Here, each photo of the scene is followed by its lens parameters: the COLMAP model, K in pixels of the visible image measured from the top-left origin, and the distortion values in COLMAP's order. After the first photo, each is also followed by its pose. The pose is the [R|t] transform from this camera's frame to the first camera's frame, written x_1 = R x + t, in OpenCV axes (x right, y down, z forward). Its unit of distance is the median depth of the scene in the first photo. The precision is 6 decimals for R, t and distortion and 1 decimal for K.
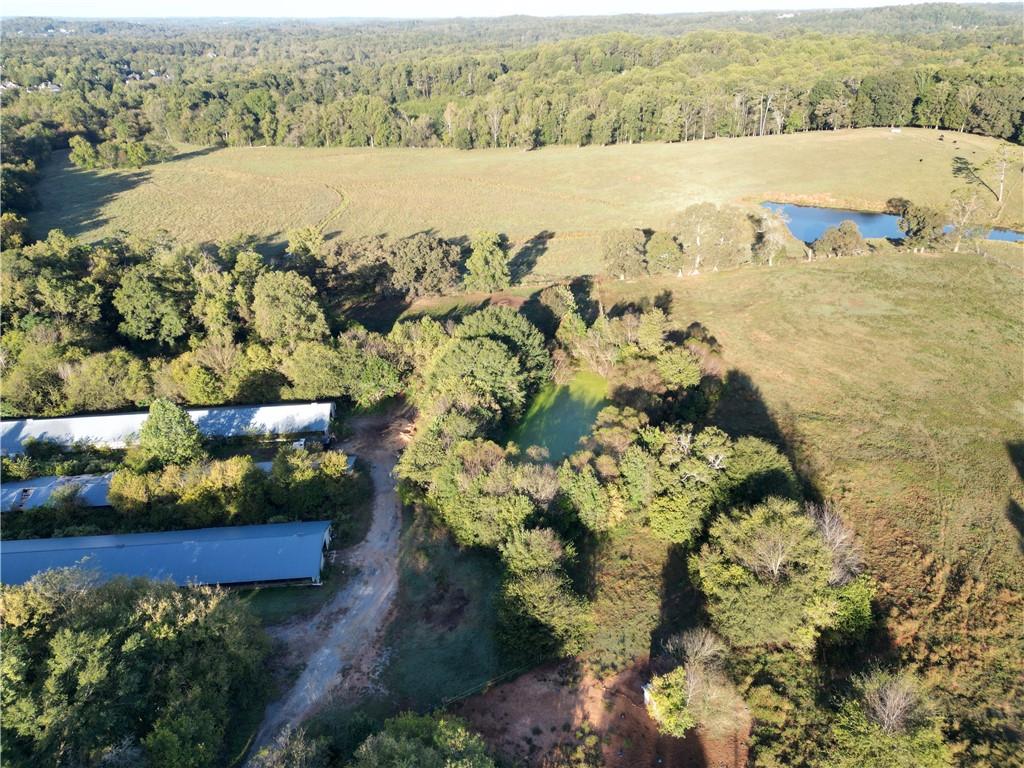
lens RADIAL K [[713.5, 0, 510.7], [0, 713.5, 381.4], [0, 0, 1]] dist [0.089663, -0.082024]
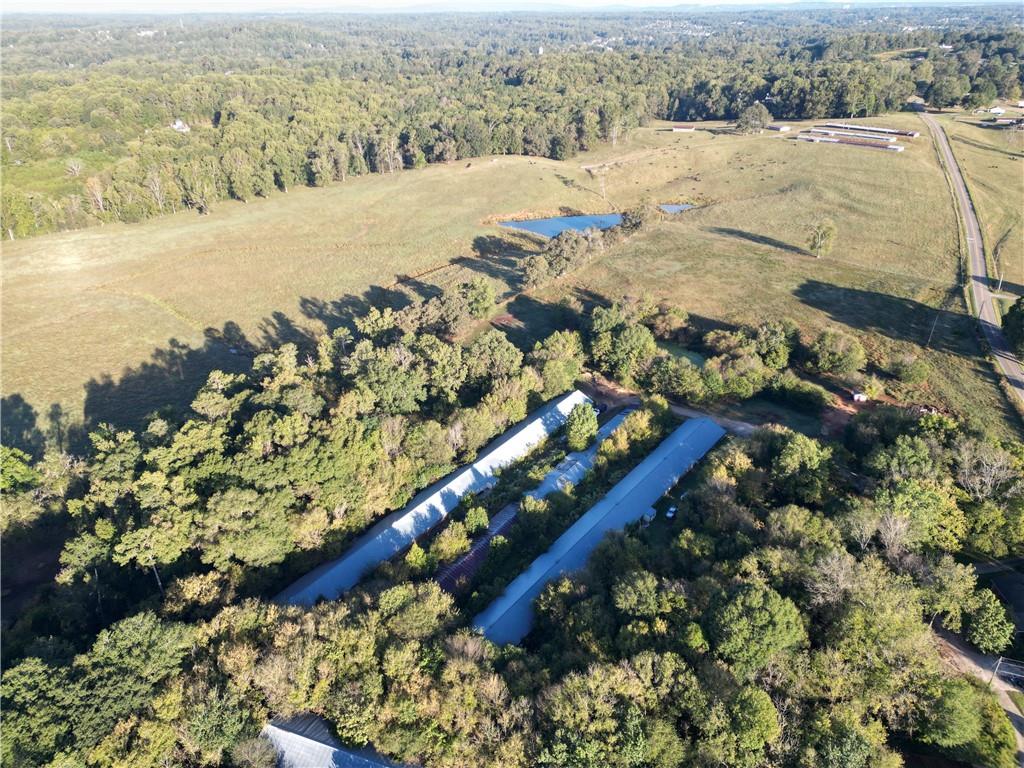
lens RADIAL K [[711.2, 0, 510.8], [0, 711.2, 383.0], [0, 0, 1]] dist [0.098935, -0.100084]
pose [[0.675073, -0.336176, 0.656705, -0.753054], [0.334984, 0.932769, 0.133143, -0.134420], [-0.657314, 0.130105, 0.742301, -0.073275]]
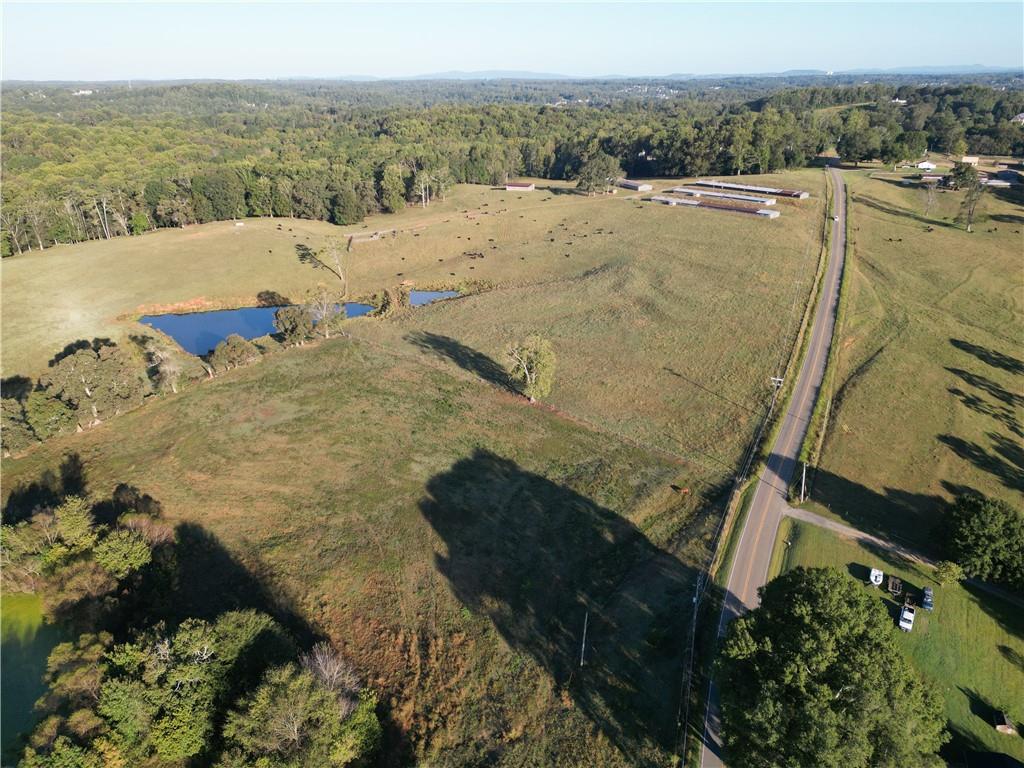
lens RADIAL K [[711.2, 0, 510.8], [0, 711.2, 383.0], [0, 0, 1]] dist [0.098935, -0.100084]
pose [[0.679133, -0.282181, 0.677608, 0.000433], [0.332775, 0.941195, 0.058425, -0.059192], [-0.654247, 0.185813, 0.733099, -0.029438]]
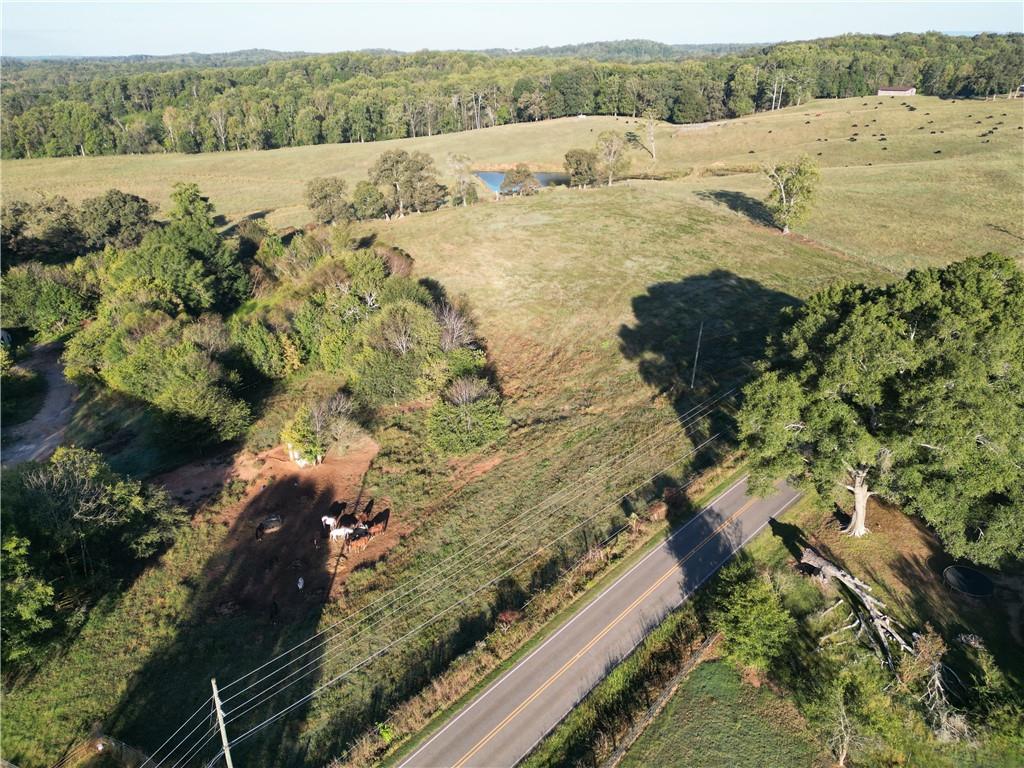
lens RADIAL K [[713.5, 0, 510.7], [0, 713.5, 381.4], [0, 0, 1]] dist [0.089663, -0.082024]
pose [[0.952459, -0.128878, 0.276065, 0.062706], [0.141419, 0.989610, -0.025924, 0.115510], [-0.269855, 0.063732, 0.960789, -0.062515]]
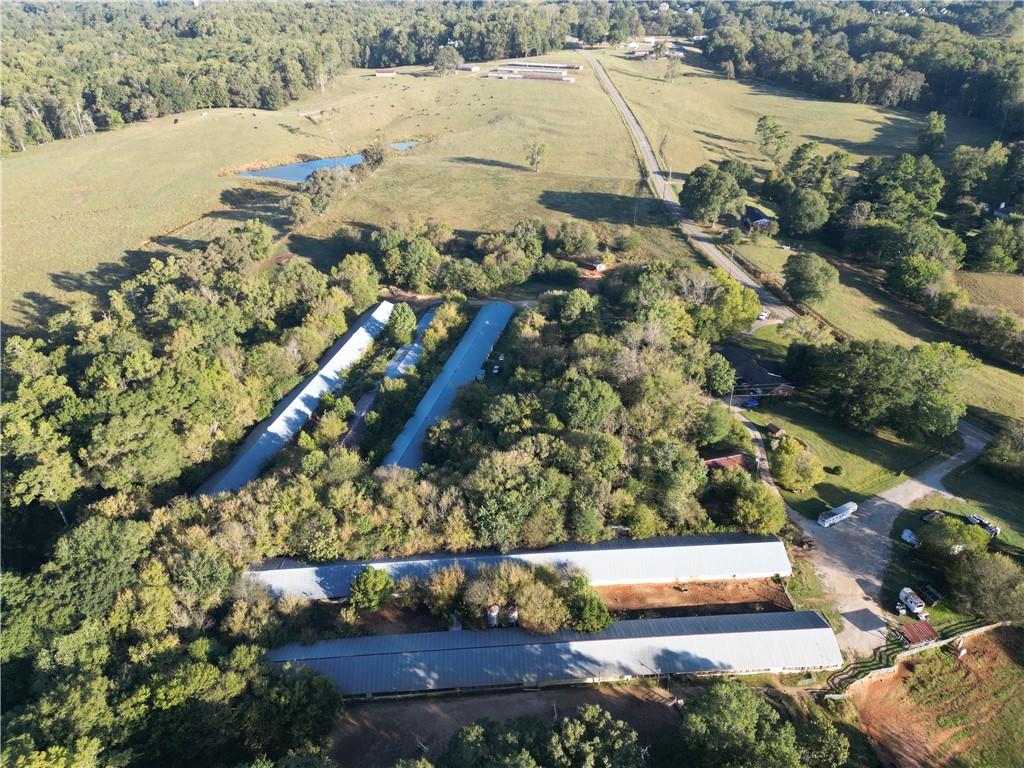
lens RADIAL K [[711.2, 0, 510.8], [0, 711.2, 383.0], [0, 0, 1]] dist [0.098935, -0.100084]
pose [[0.313037, -0.478345, 0.820484, -0.930964], [0.436381, 0.839754, 0.323088, -0.128782], [-0.843552, 0.256905, 0.471615, -0.059213]]
